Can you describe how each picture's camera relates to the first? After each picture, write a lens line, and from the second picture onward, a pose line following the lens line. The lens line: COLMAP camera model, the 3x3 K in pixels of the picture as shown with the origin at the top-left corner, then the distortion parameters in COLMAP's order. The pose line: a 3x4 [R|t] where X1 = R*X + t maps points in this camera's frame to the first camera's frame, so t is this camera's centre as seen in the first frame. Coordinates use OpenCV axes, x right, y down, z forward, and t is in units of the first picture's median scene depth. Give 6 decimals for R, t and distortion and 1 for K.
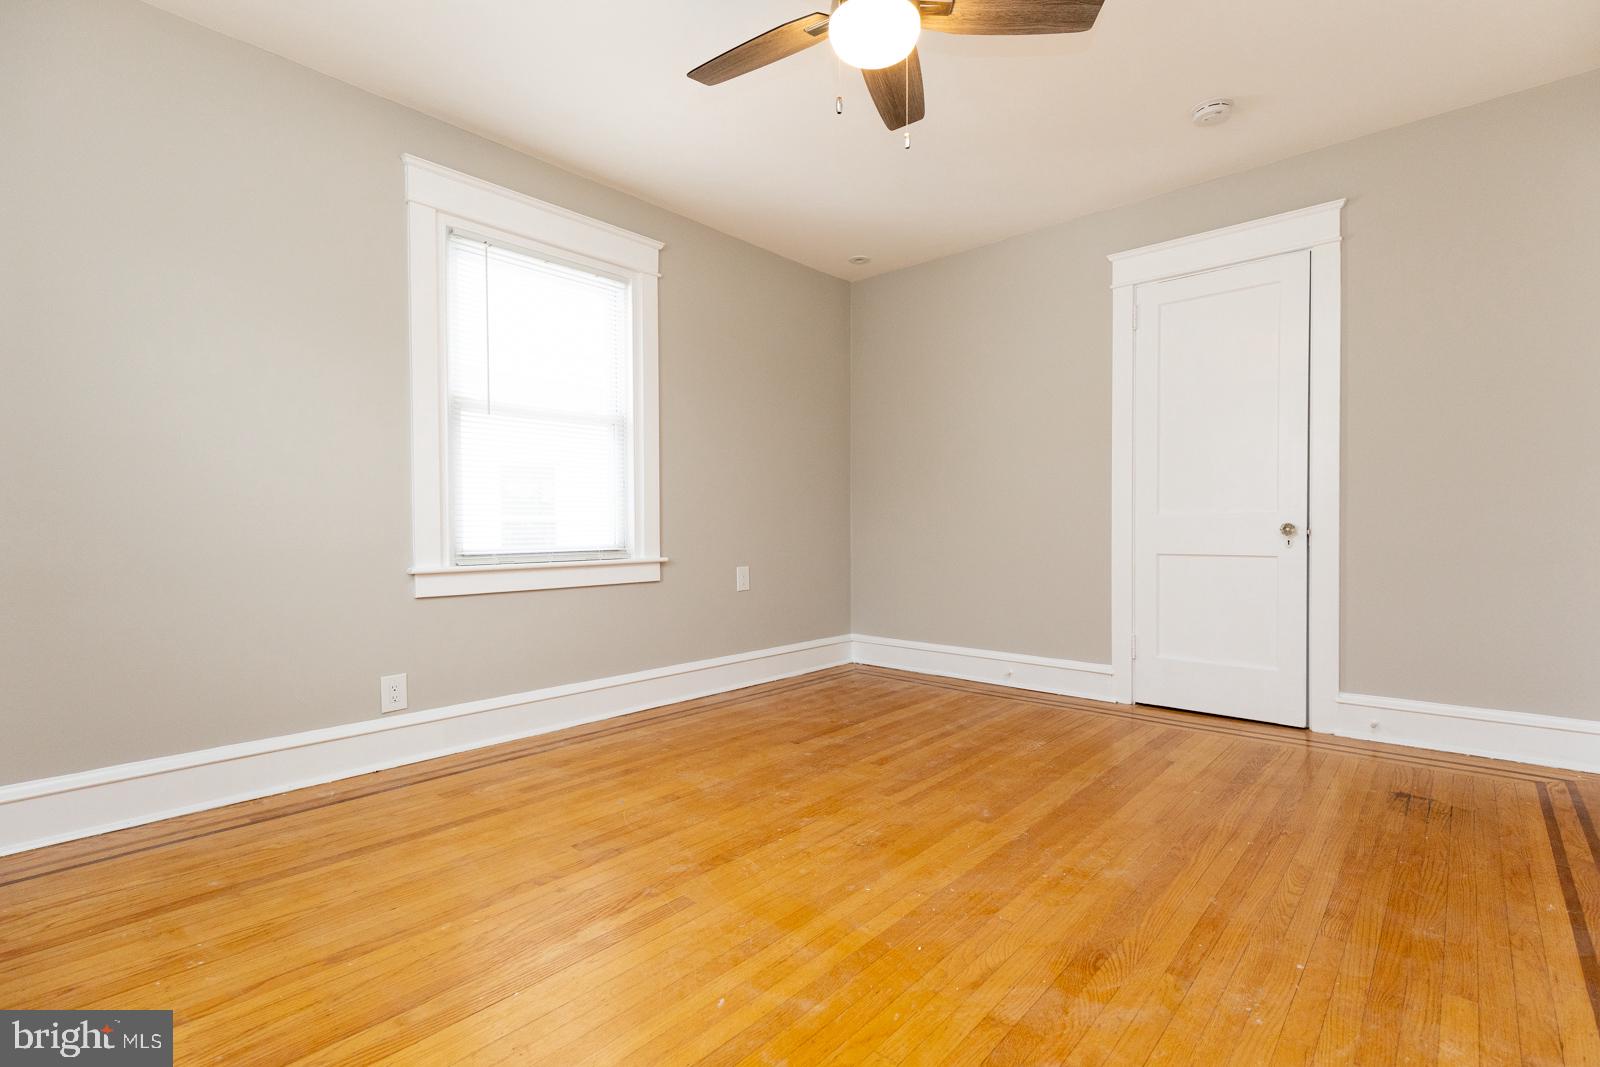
lens RADIAL K [[762.6, 0, 802.2], [0, 762.6, 540.1], [0, 0, 1]] dist [0.002201, 0.000126]
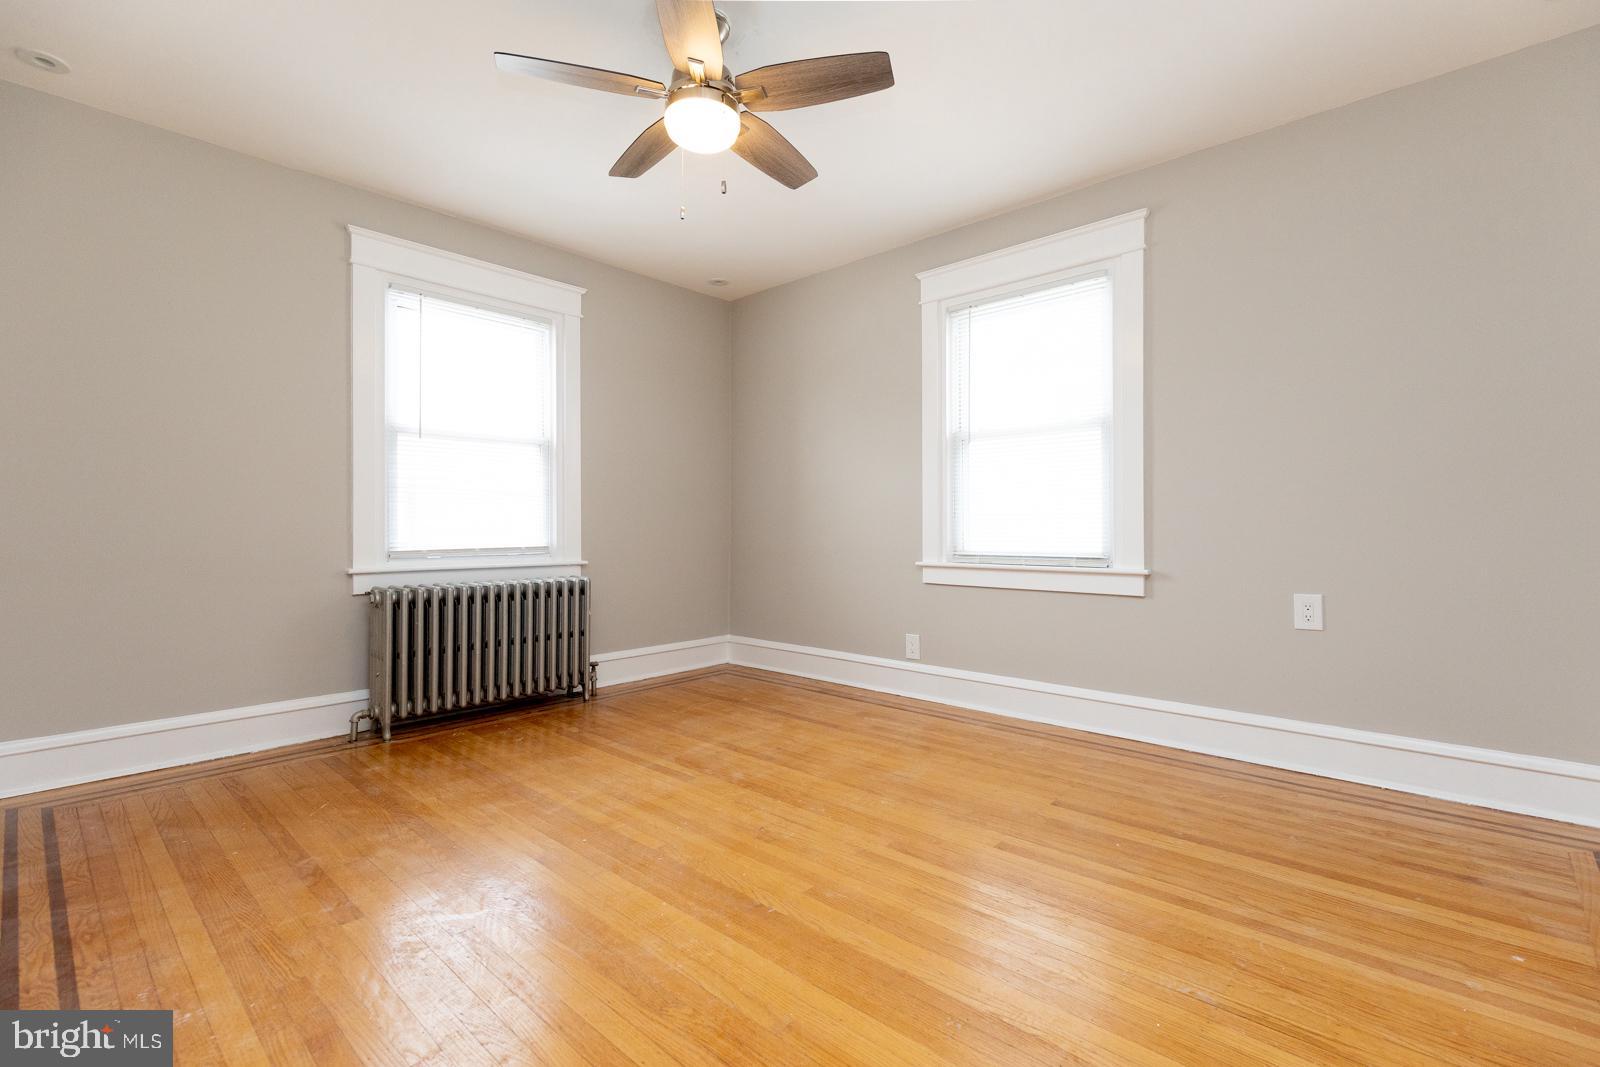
lens RADIAL K [[733.7, 0, 808.1], [0, 733.7, 525.8], [0, 0, 1]] dist [-0.000082, -0.000284]
pose [[-0.030687, -0.000353, -0.999529, 0.892137], [-0.021268, 0.999774, 0.000300, -0.025875], [0.999303, 0.021267, -0.030688, 0.870366]]
